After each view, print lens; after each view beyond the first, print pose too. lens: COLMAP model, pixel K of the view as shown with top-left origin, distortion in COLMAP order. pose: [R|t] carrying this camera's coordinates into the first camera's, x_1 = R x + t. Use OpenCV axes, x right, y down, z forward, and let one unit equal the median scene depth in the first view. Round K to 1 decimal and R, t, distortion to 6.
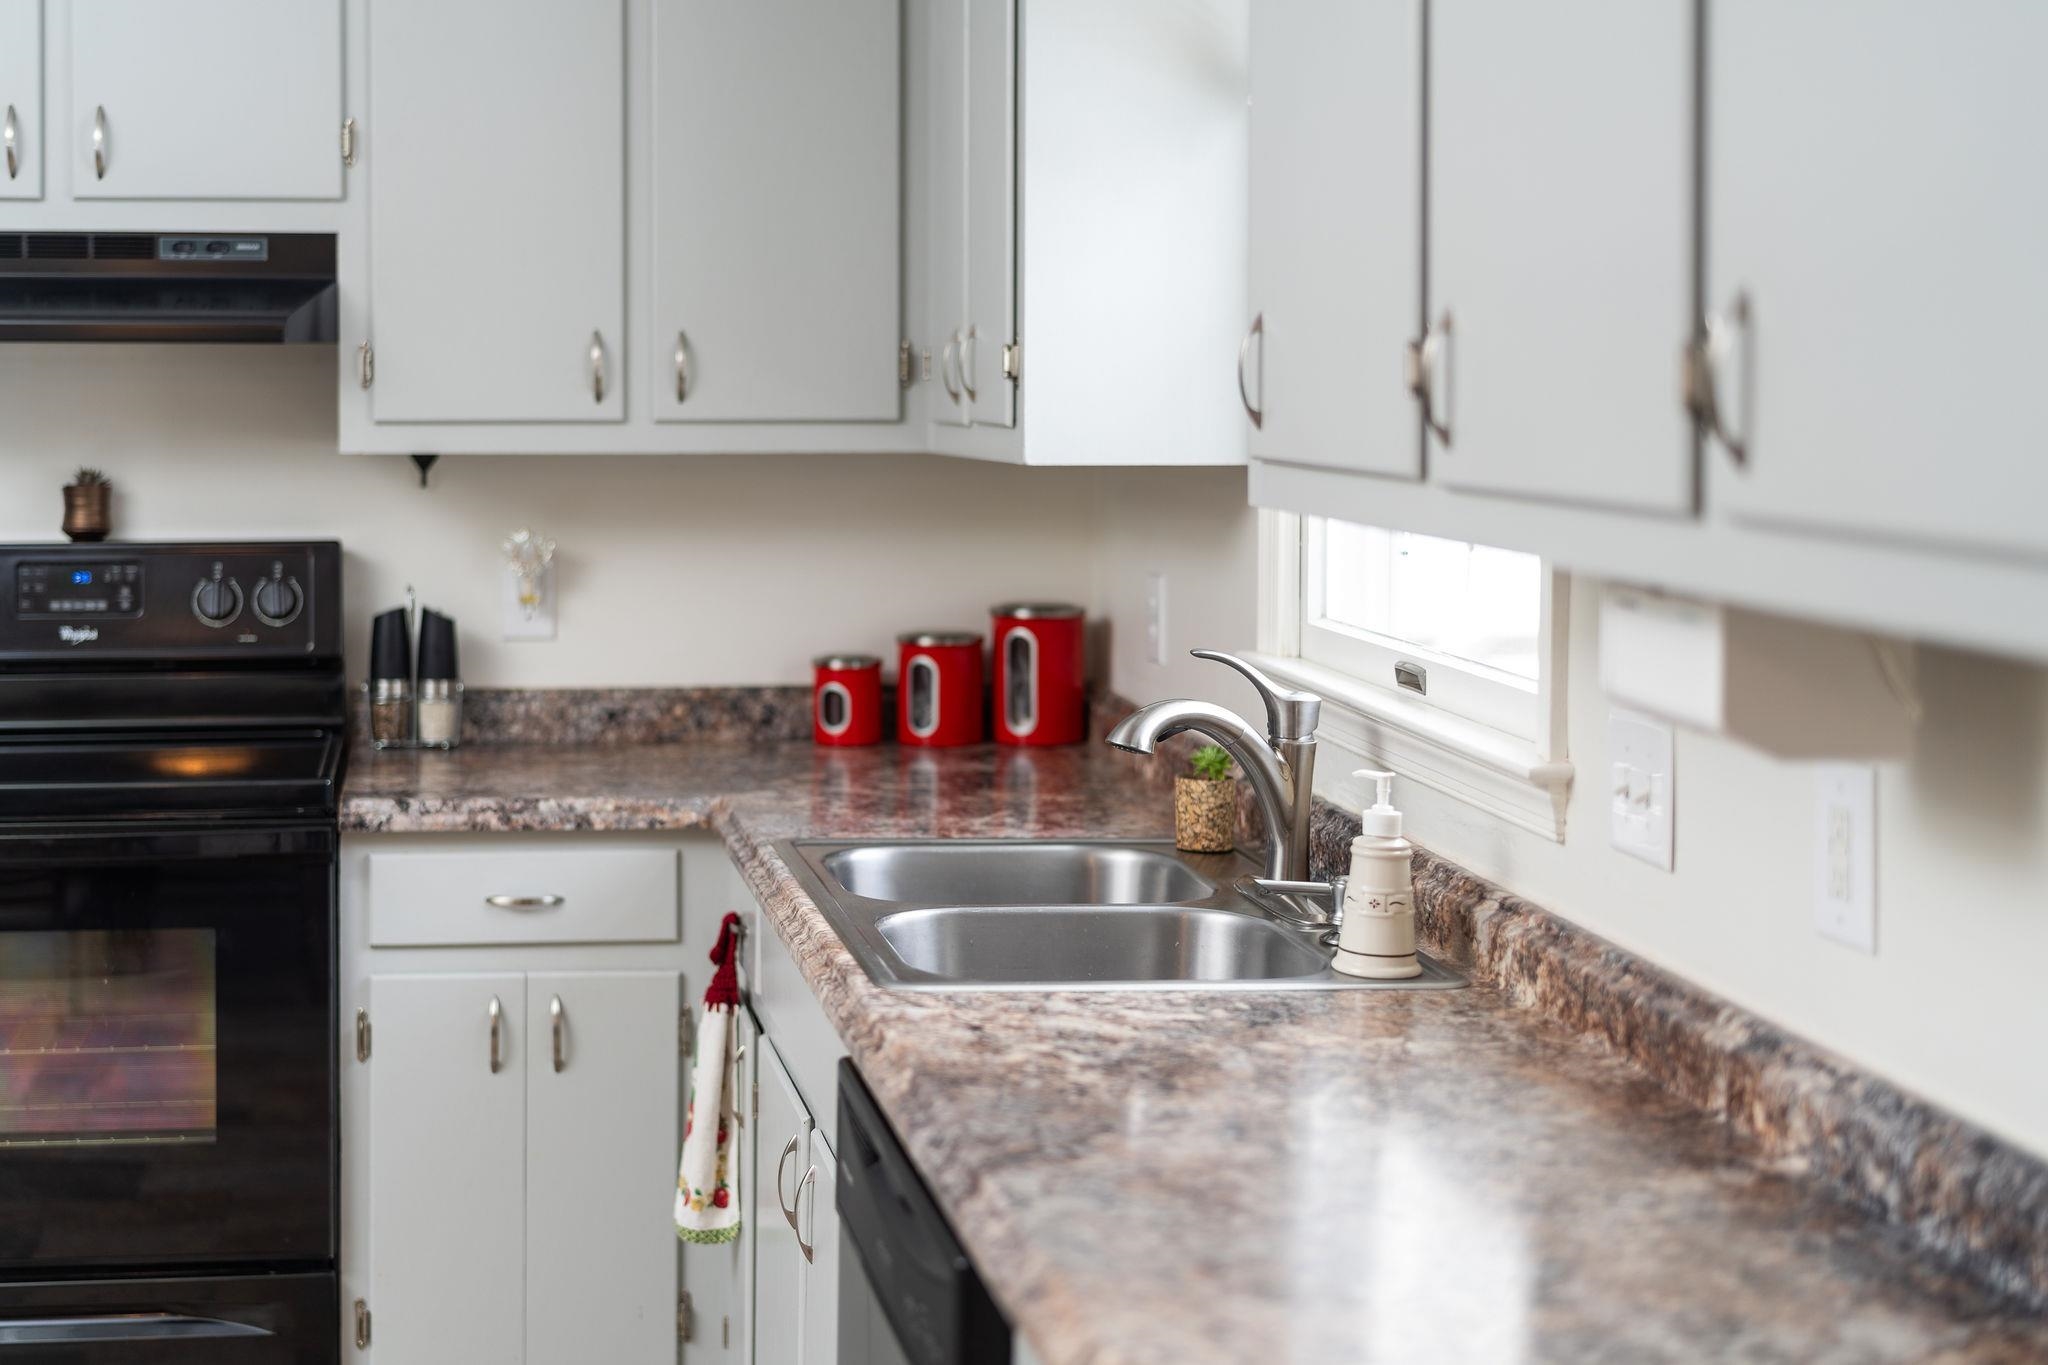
lens RADIAL K [[3161.1, 0, 1024.0], [0, 3161.1, 682.5], [0, 0, 1]] dist [-0.048970, 0.030669]
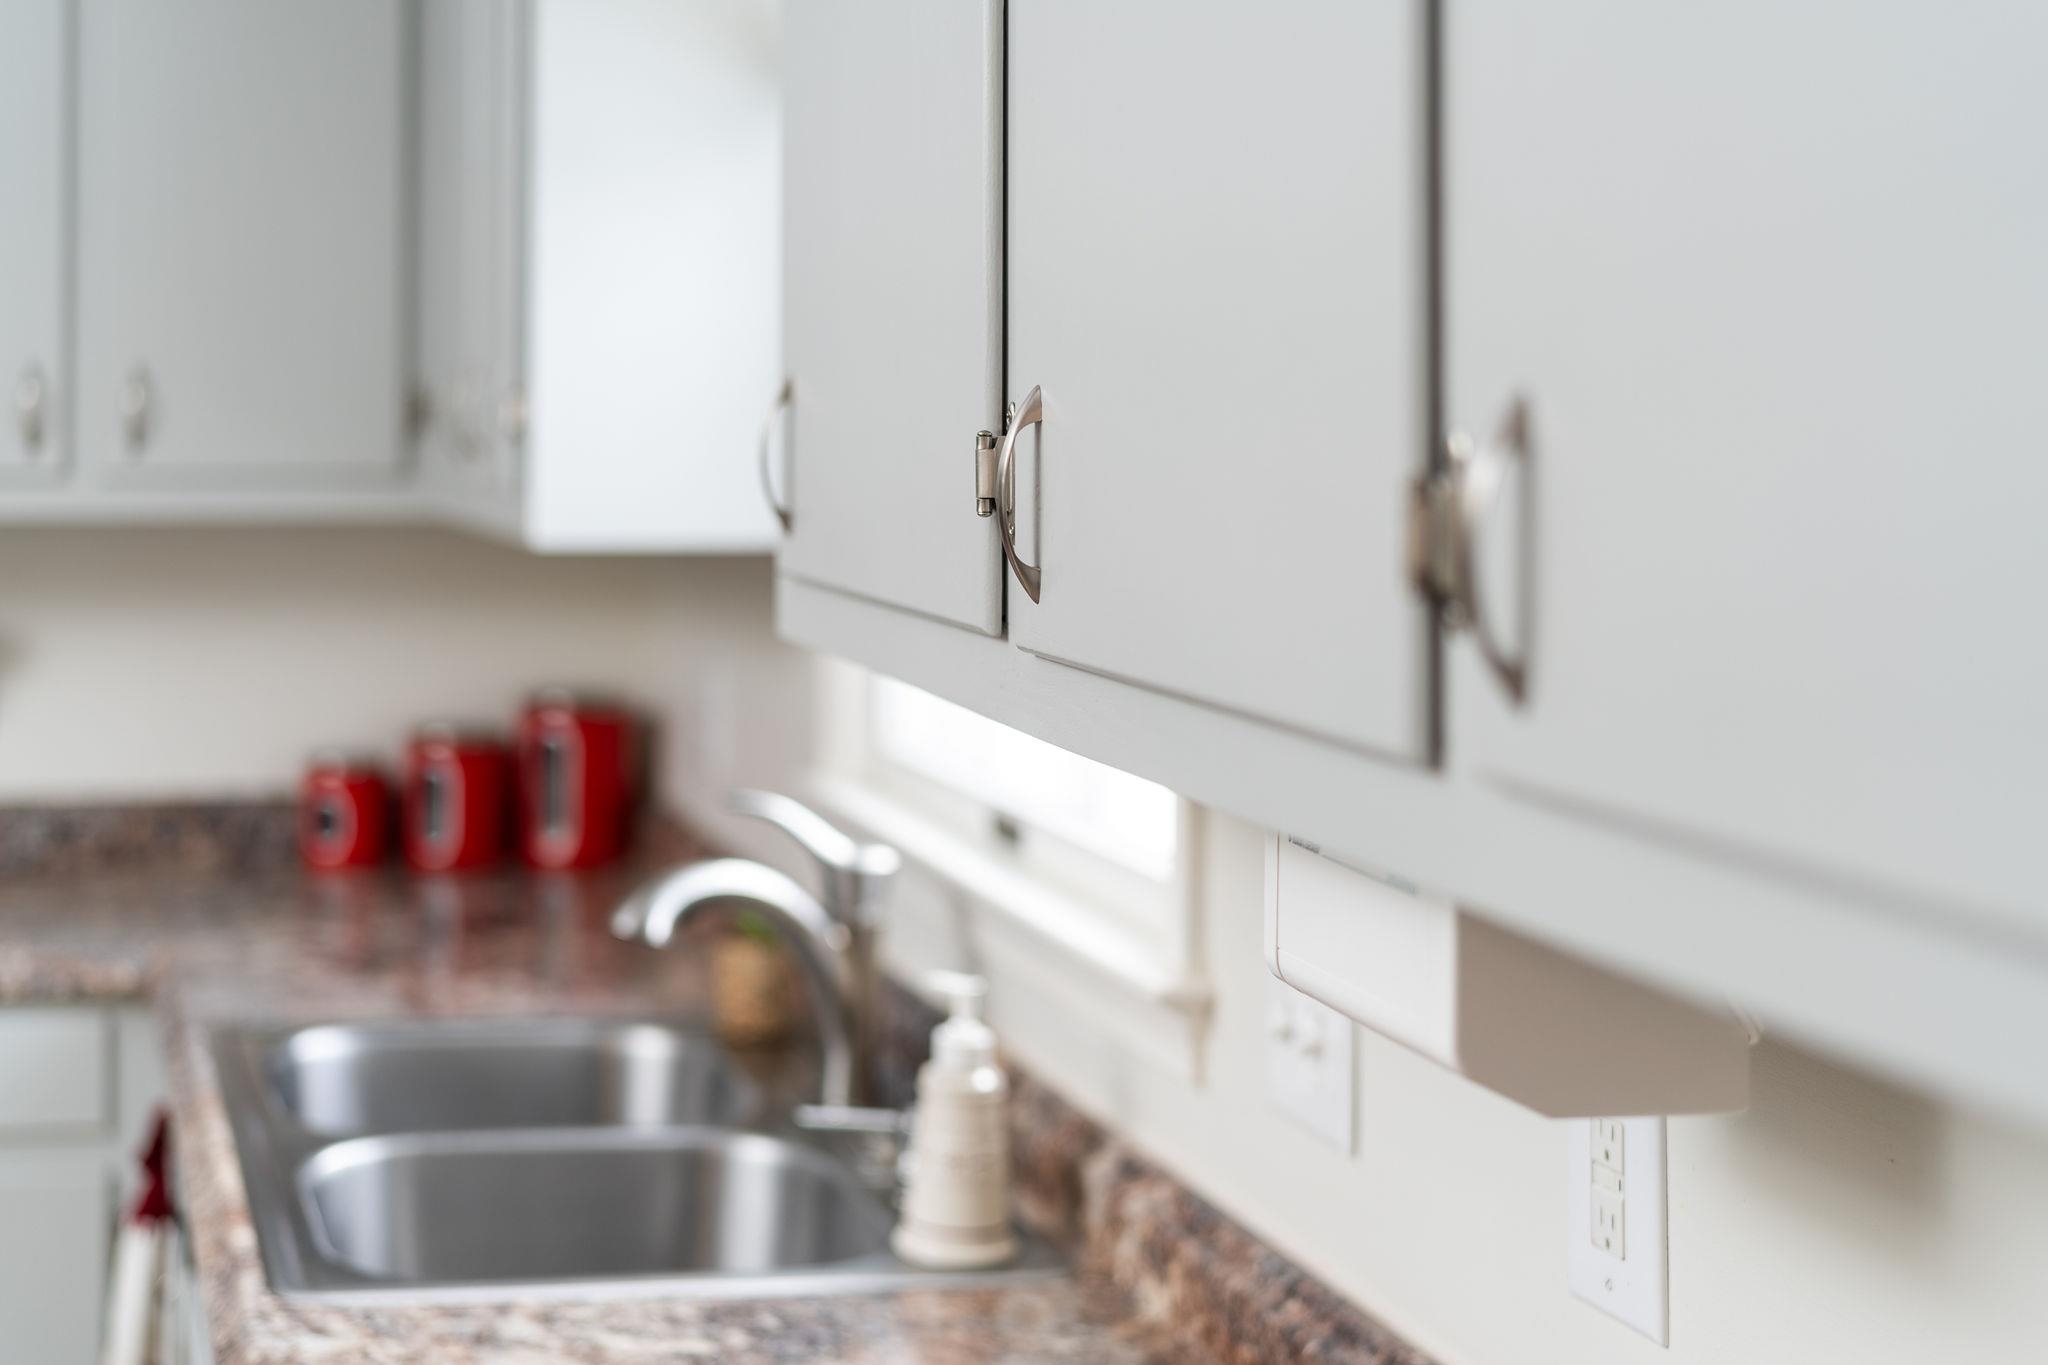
lens RADIAL K [[3161.1, 0, 1024.0], [0, 3161.1, 682.5], [0, 0, 1]] dist [-0.048970, 0.030669]
pose [[0.993223, -0.002294, 0.116200, 0.037814], [0.002678, 0.999991, -0.003149, -0.038299], [-0.116192, 0.003439, 0.993221, 0.235495]]
